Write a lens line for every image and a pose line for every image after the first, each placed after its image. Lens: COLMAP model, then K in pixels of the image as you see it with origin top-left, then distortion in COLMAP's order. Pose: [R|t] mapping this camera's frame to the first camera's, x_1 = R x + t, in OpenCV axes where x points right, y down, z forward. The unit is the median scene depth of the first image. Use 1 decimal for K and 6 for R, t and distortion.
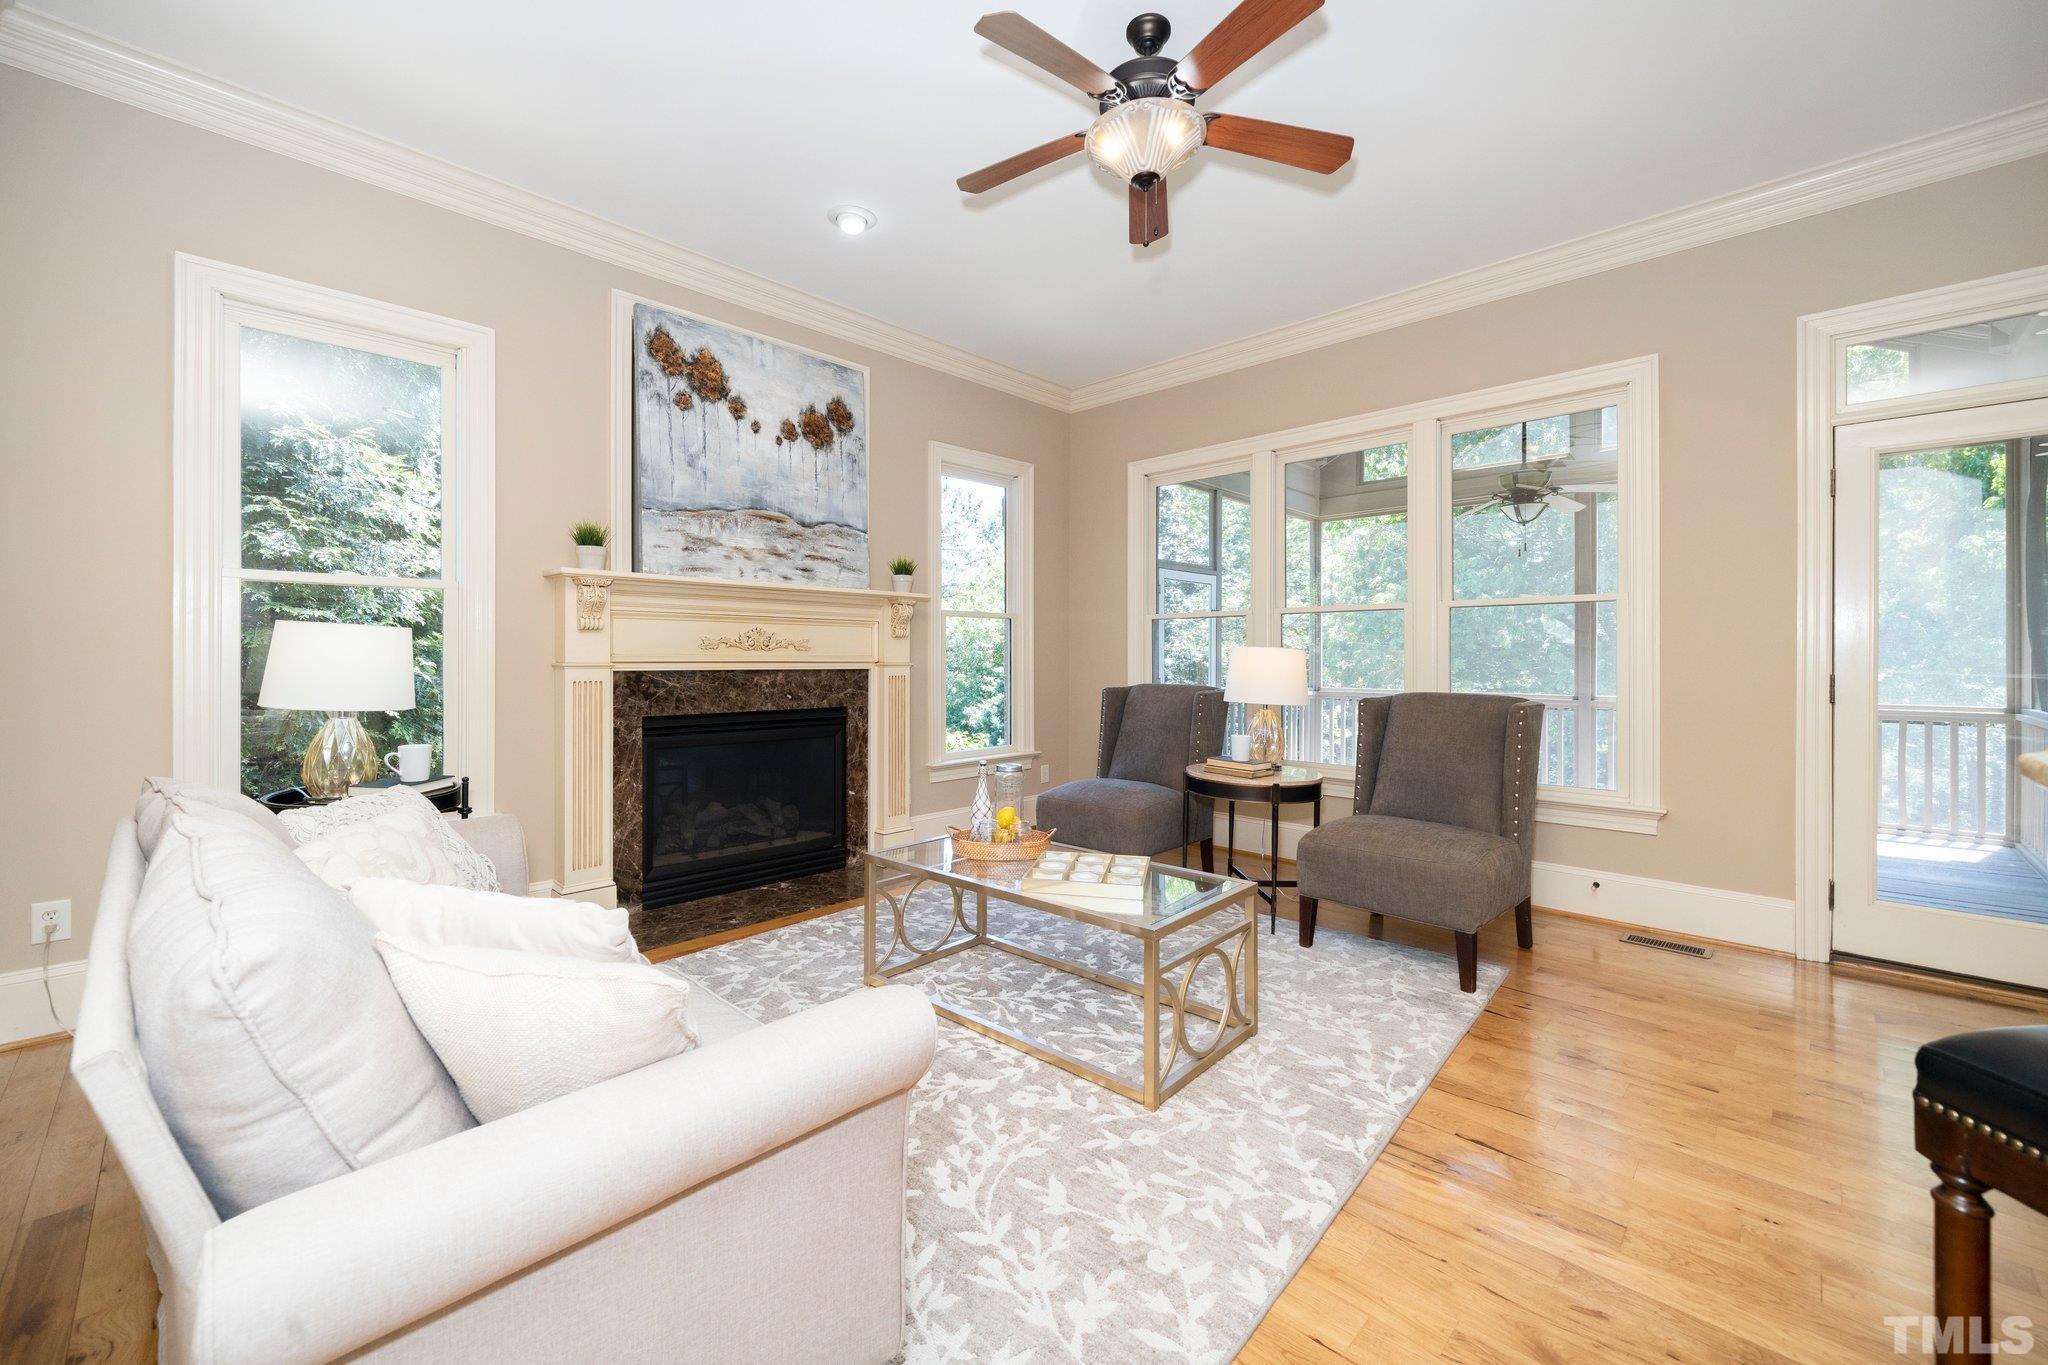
lens RADIAL K [[820.0, 0, 1018.5], [0, 820.0, 655.2], [0, 0, 1]] dist [-0.000753, -0.000002]
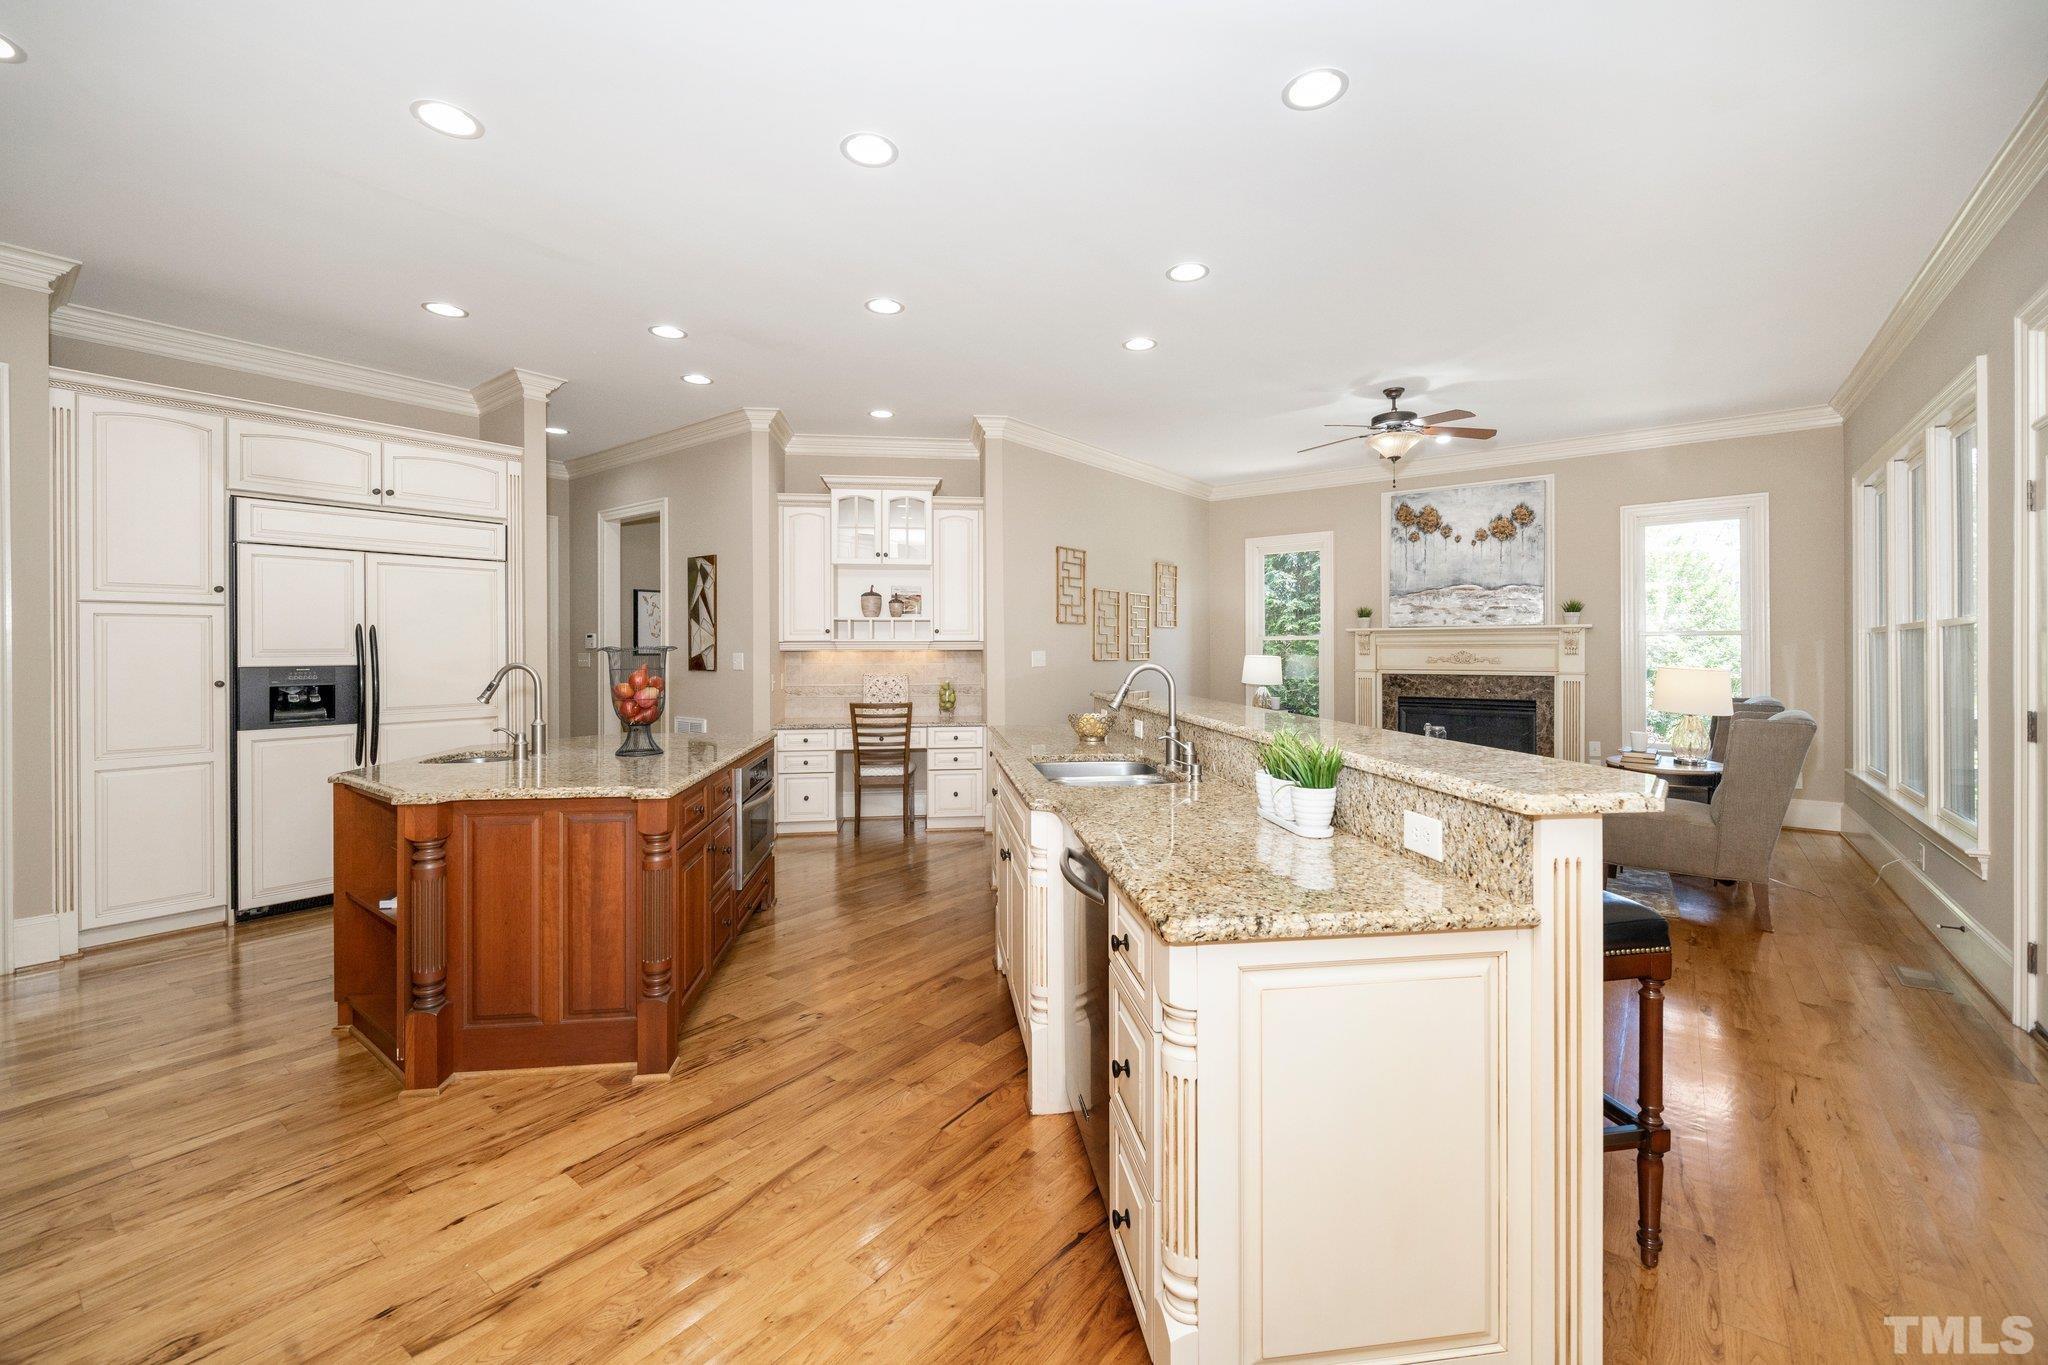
lens RADIAL K [[837.0, 0, 1022.2], [0, 837.0, 655.0], [0, 0, 1]] dist [-0.001402, -0.000212]
pose [[0.111209, 0.000579, -0.993797, 1.381104], [0.004692, 0.999988, 0.001107, -0.031367], [0.993786, -0.004786, 0.111205, -0.148604]]
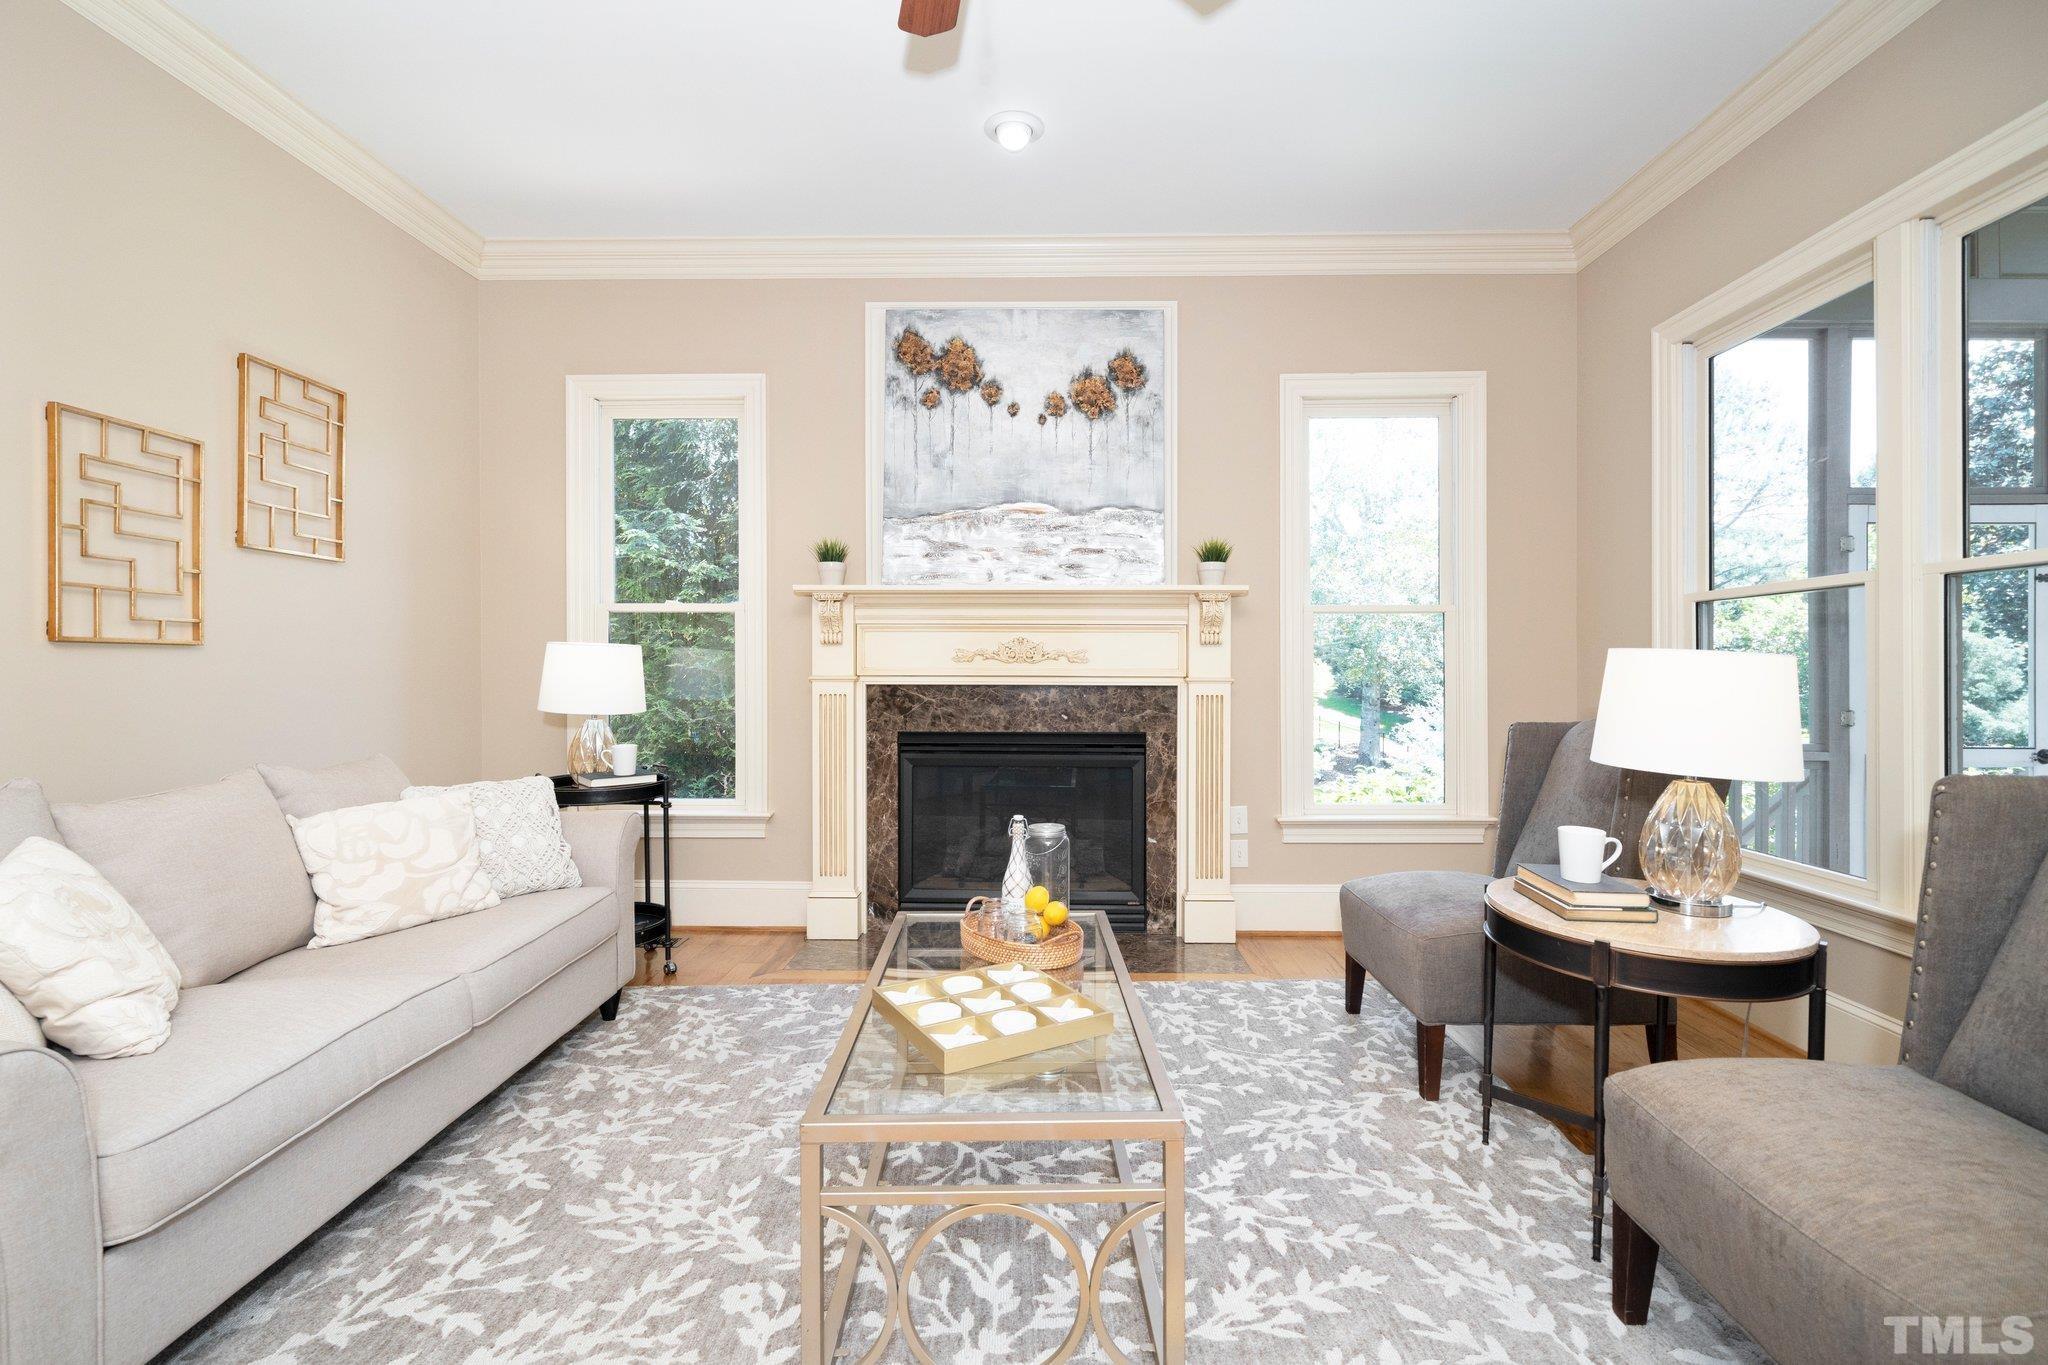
lens RADIAL K [[896.3, 0, 1033.6], [0, 896.3, 672.5], [0, 0, 1]] dist [-0.003225, -0.000190]
pose [[0.682097, -0.001580, -0.731260, 0.395967], [0.001669, 0.999998, -0.000604, 0.005048], [0.731260, -0.000809, 0.682098, 0.356651]]
